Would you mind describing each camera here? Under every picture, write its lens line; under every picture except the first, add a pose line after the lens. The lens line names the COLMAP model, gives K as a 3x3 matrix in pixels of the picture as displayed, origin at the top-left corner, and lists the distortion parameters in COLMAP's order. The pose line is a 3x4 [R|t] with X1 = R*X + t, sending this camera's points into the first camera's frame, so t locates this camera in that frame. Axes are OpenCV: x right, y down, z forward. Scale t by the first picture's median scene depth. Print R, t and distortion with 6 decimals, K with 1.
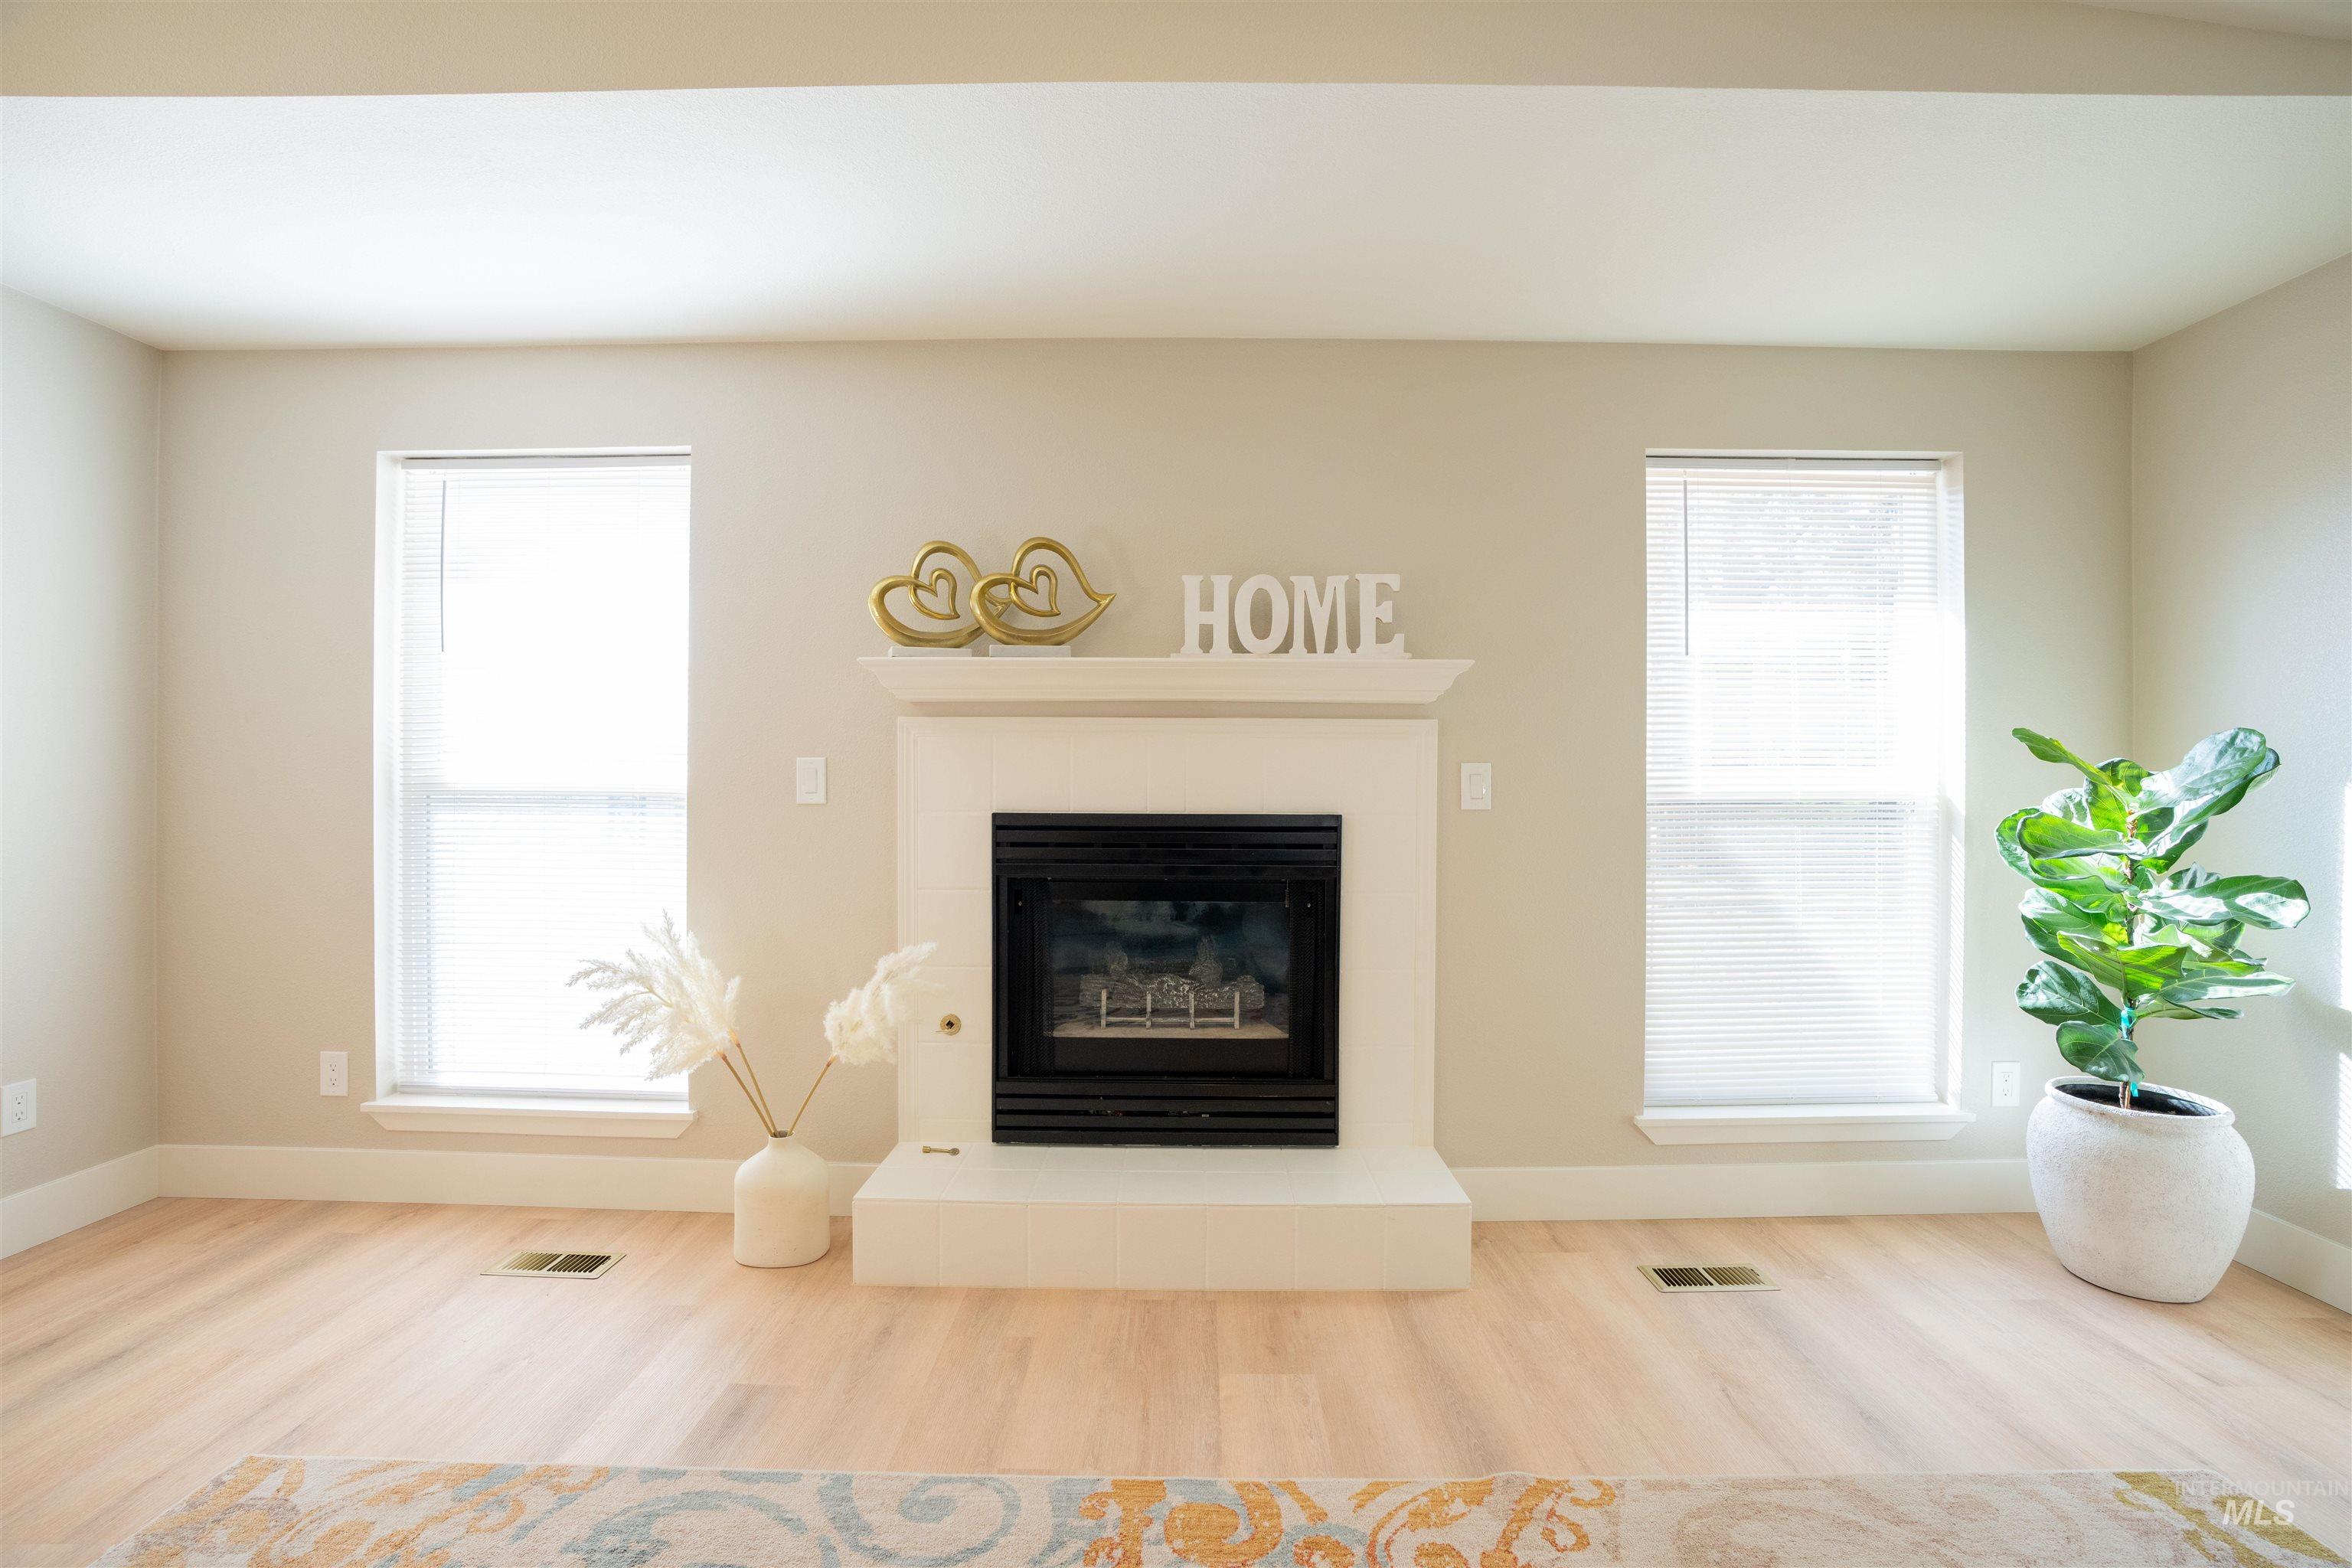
lens RADIAL K [[1082.4, 0, 1184.9], [0, 1082.4, 780.5], [0, 0, 1]] dist [-0.051486, 0.014019]
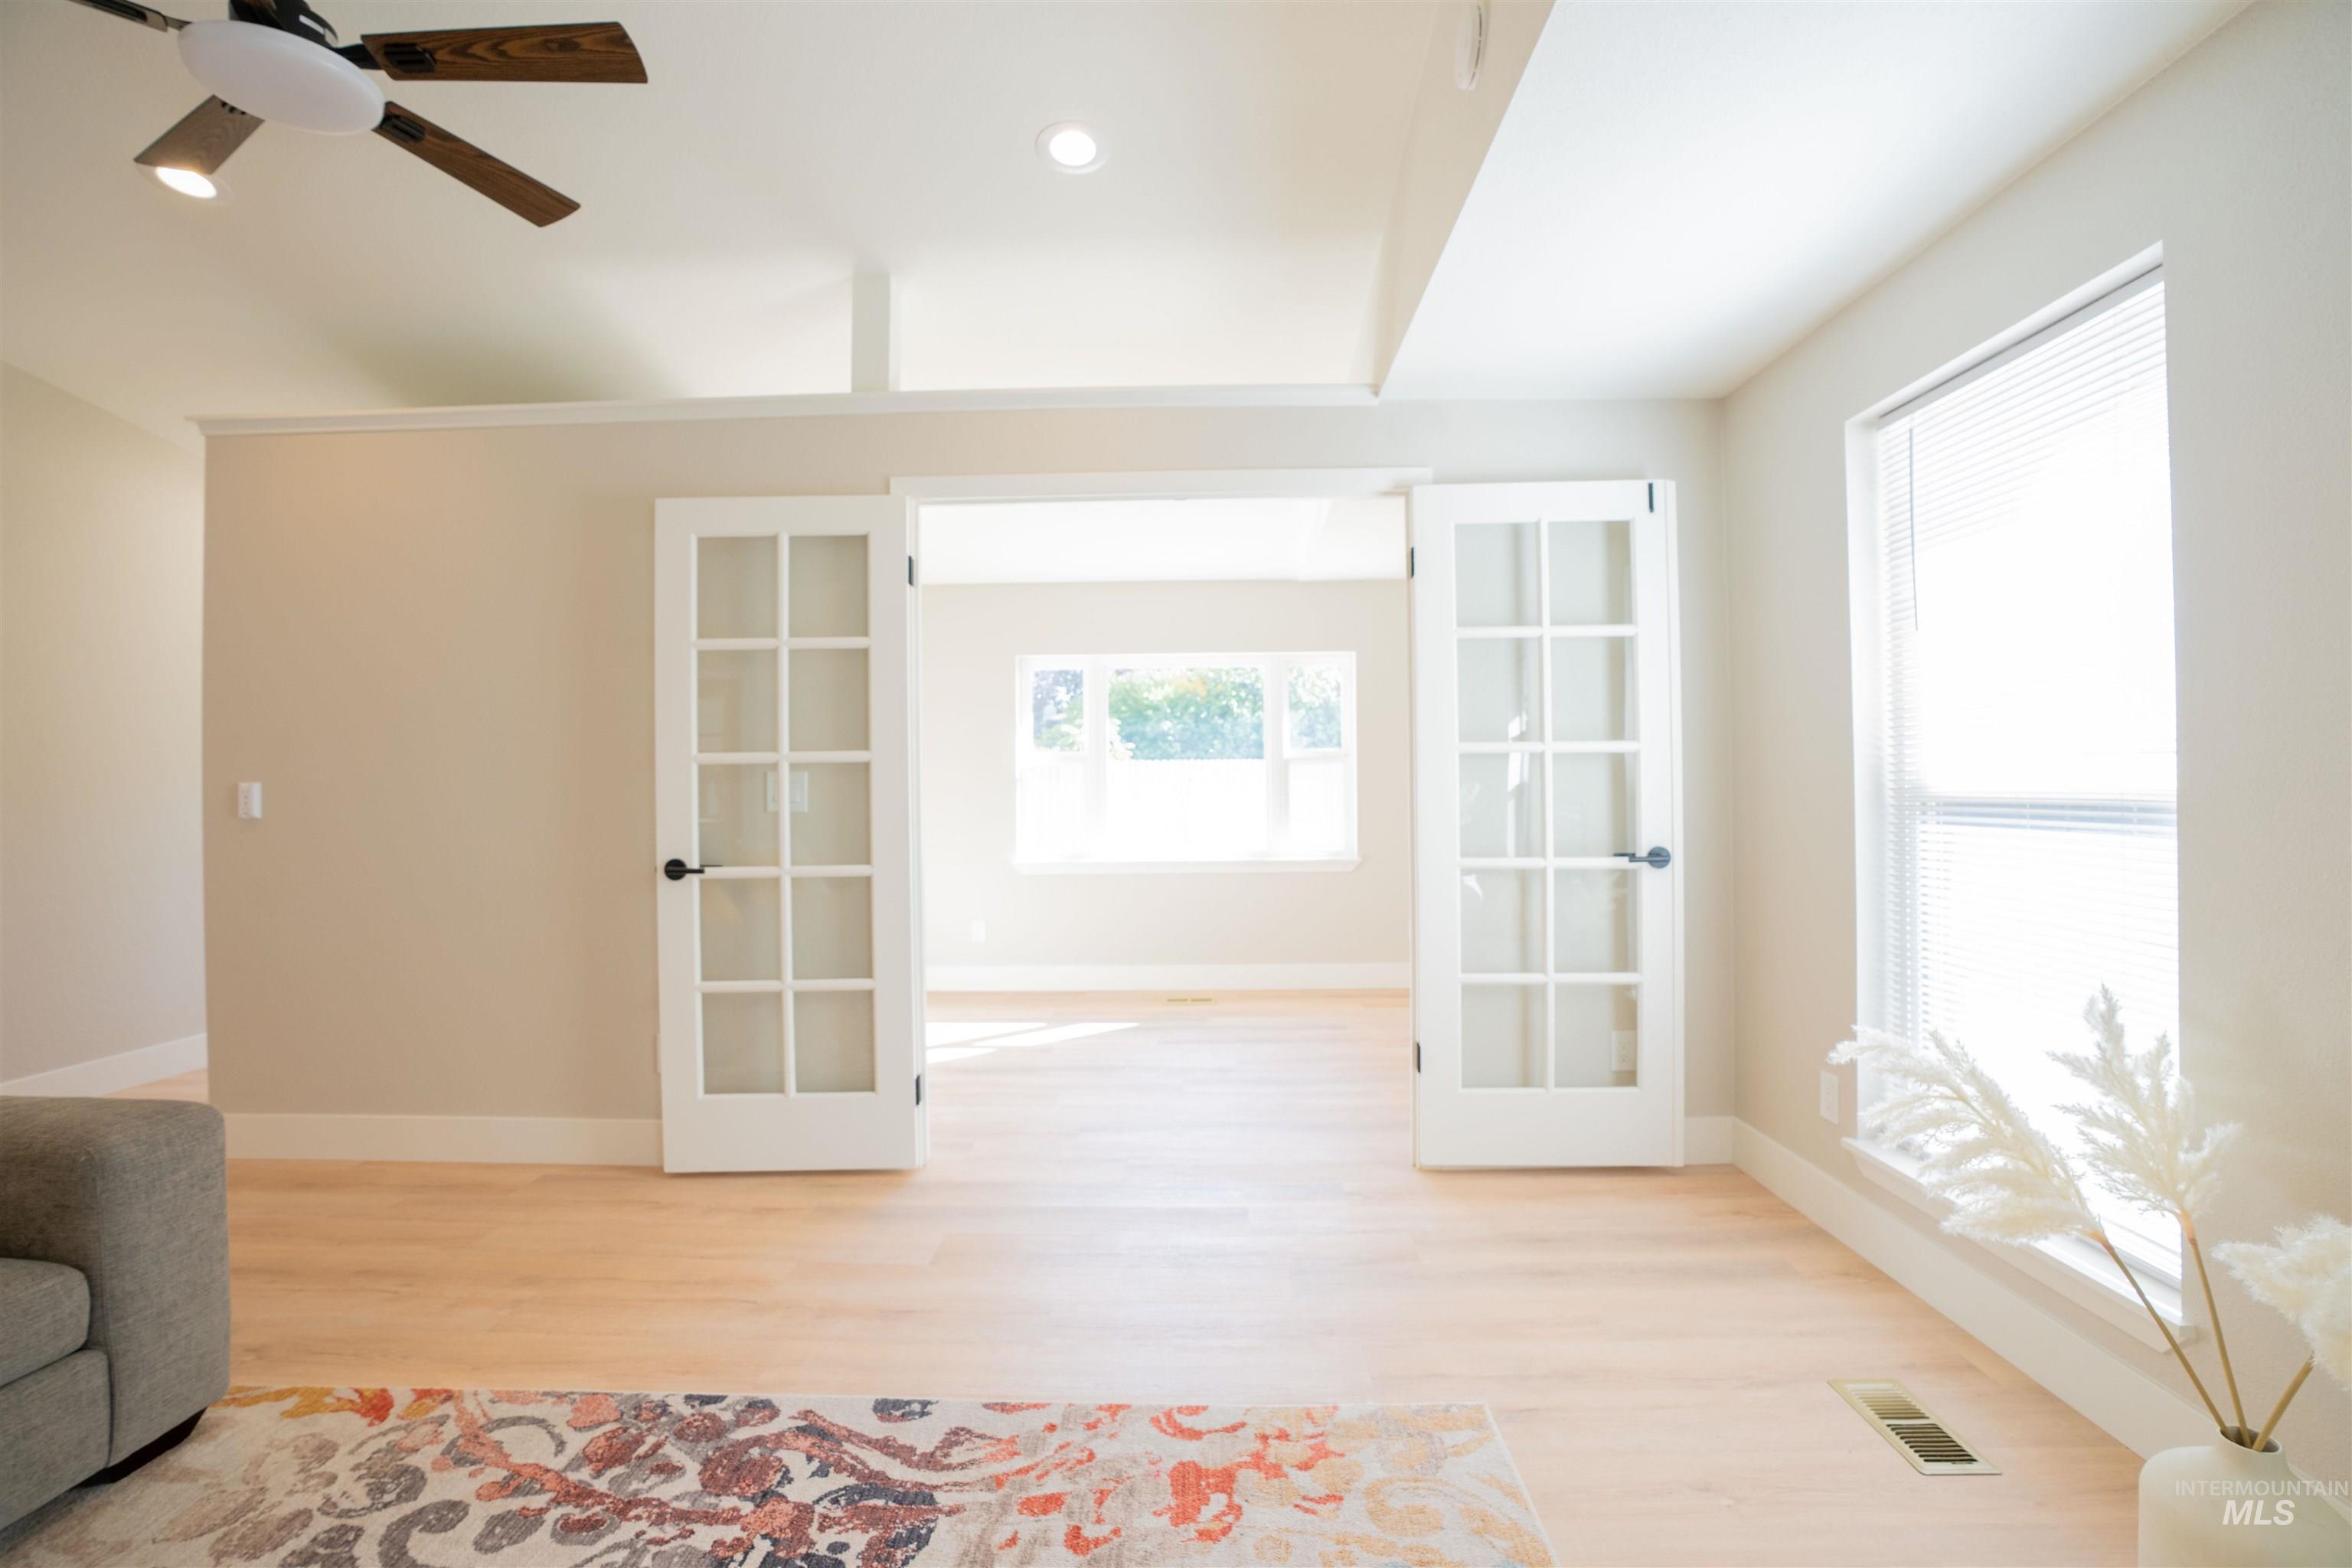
lens RADIAL K [[1082.4, 0, 1255.8], [0, 1082.4, 779.3], [0, 0, 1]] dist [-0.051486, 0.014019]
pose [[-0.012521, -0.011886, -0.999851, 0.154397], [0.015500, 0.999807, -0.012079, -0.001950], [0.999801, -0.015649, -0.012335, 0.509704]]
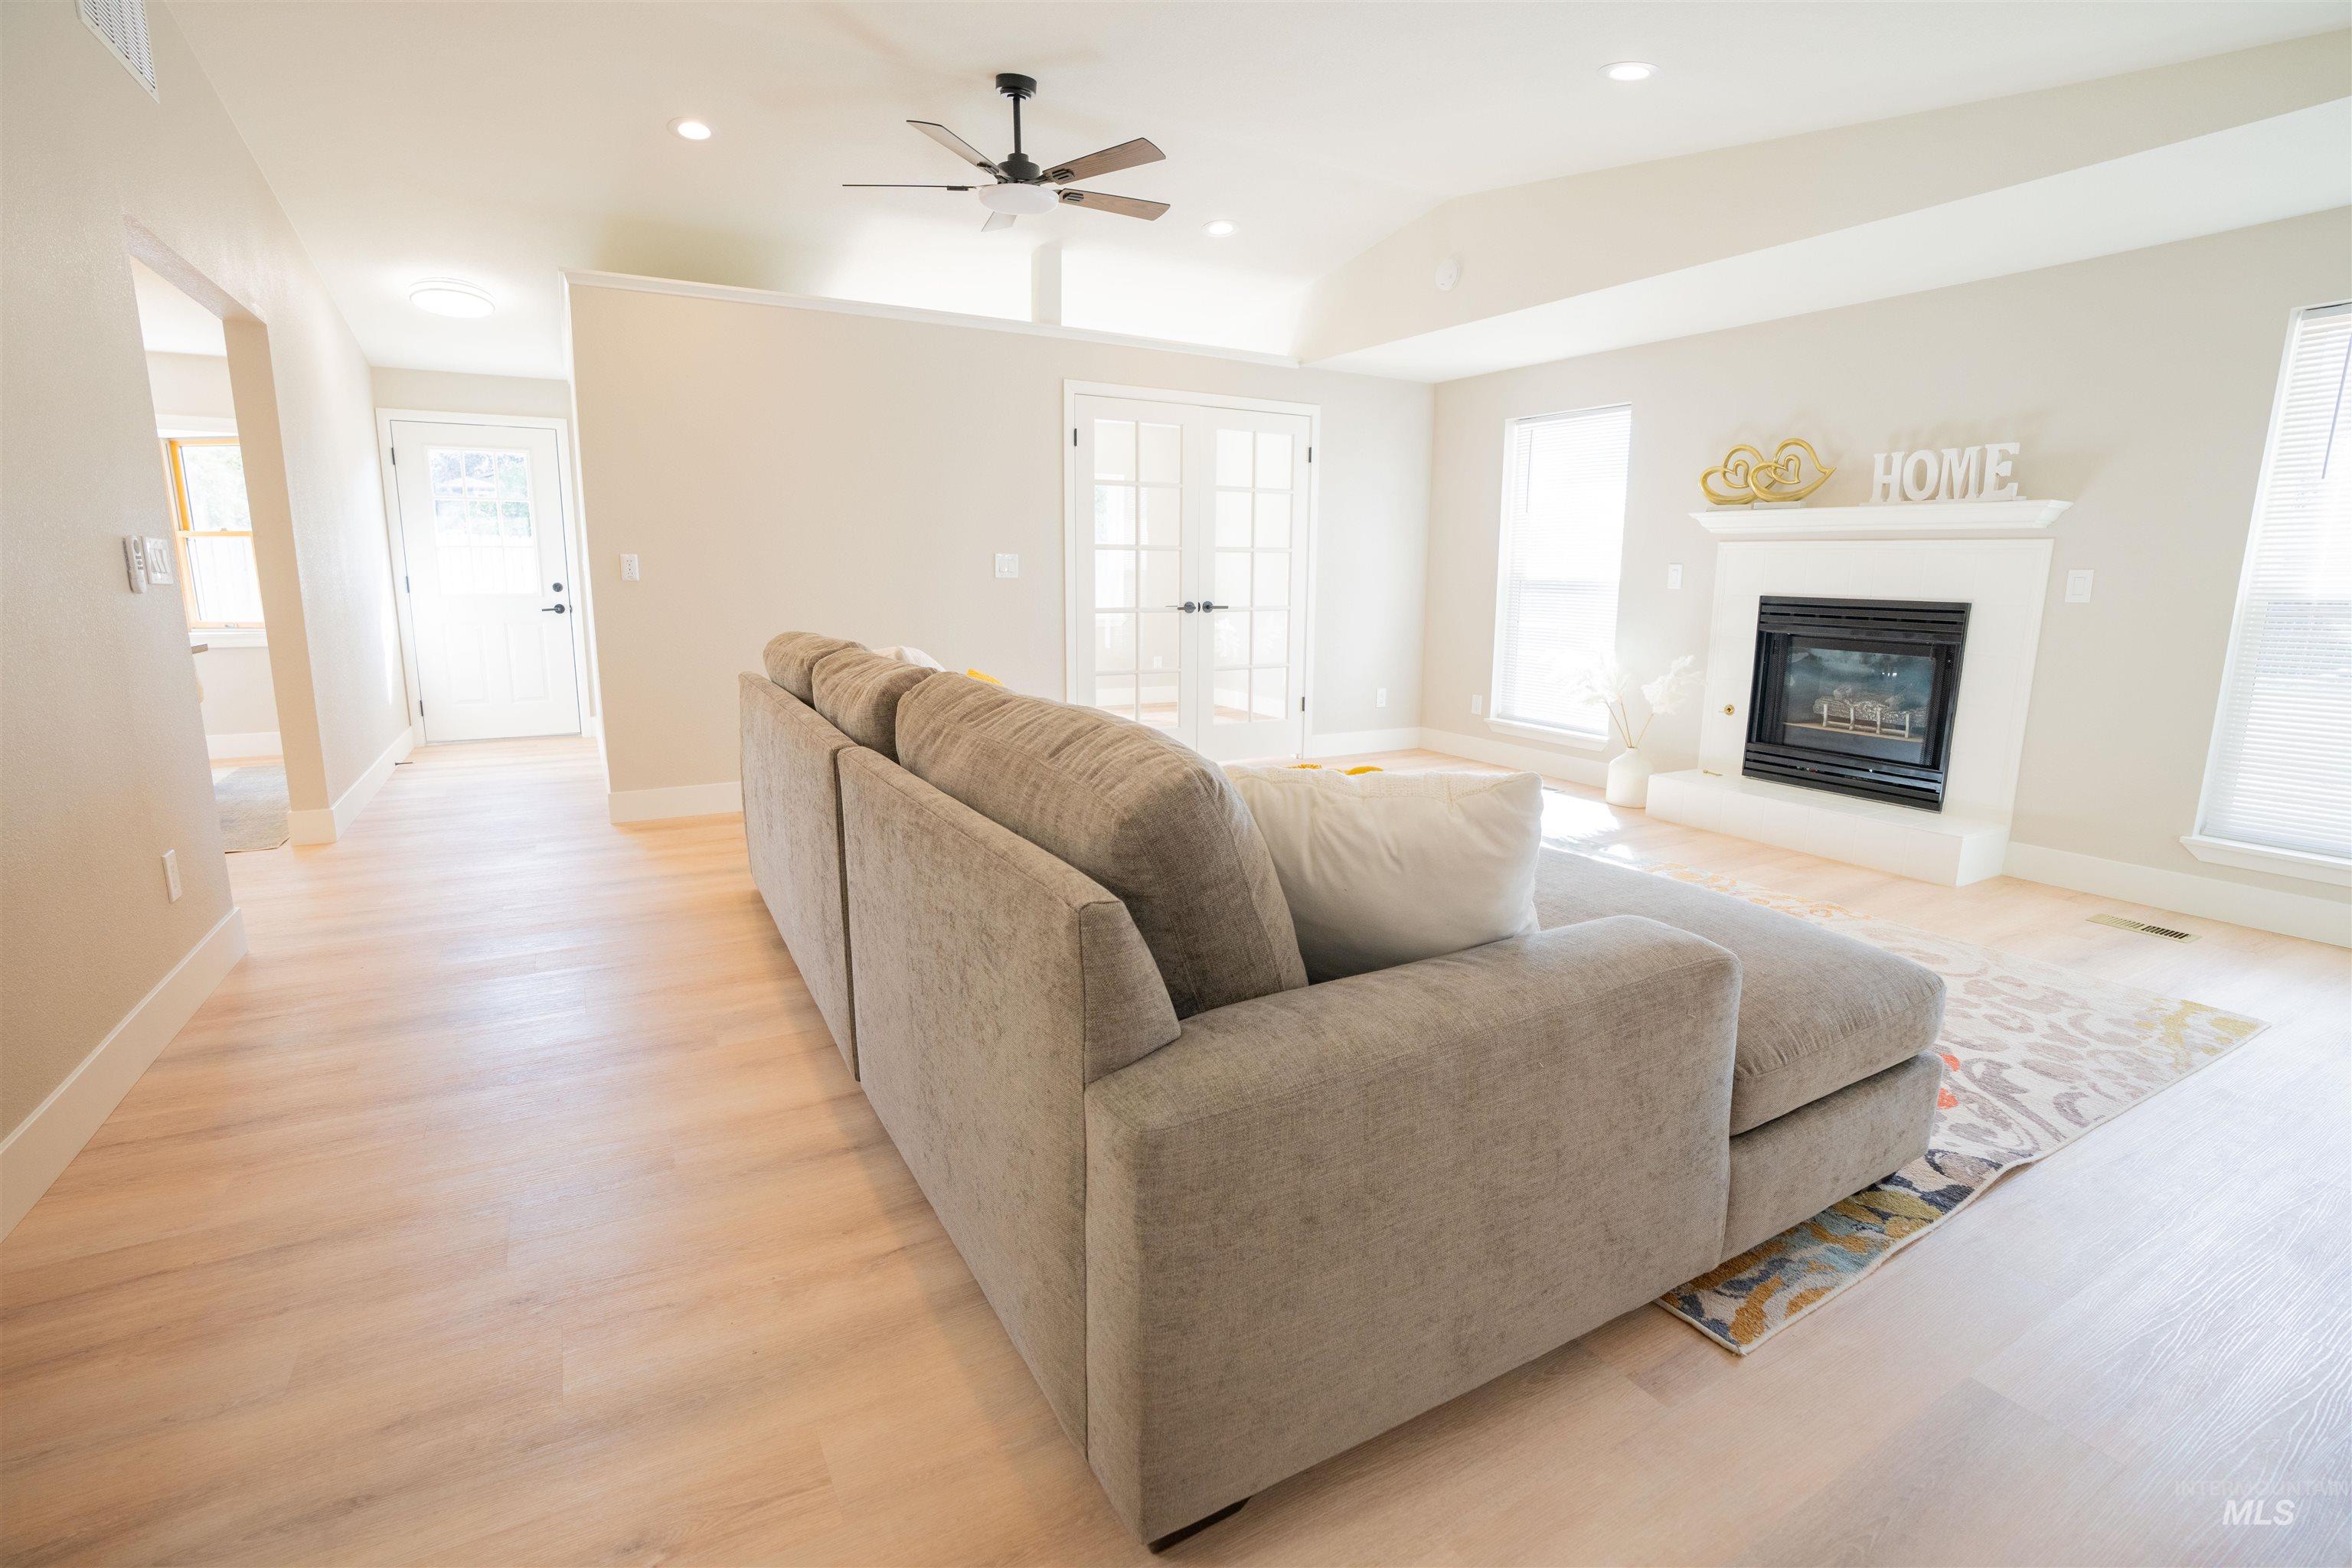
lens RADIAL K [[1082.4, 0, 1172.5], [0, 1082.4, 775.1], [0, 0, 1]] dist [-0.051486, 0.014019]
pose [[0.500734, 0.161472, -0.850407, 0.899305], [-0.003622, 0.982829, 0.184483, -0.000743], [0.865593, -0.089297, 0.492721, -0.763570]]
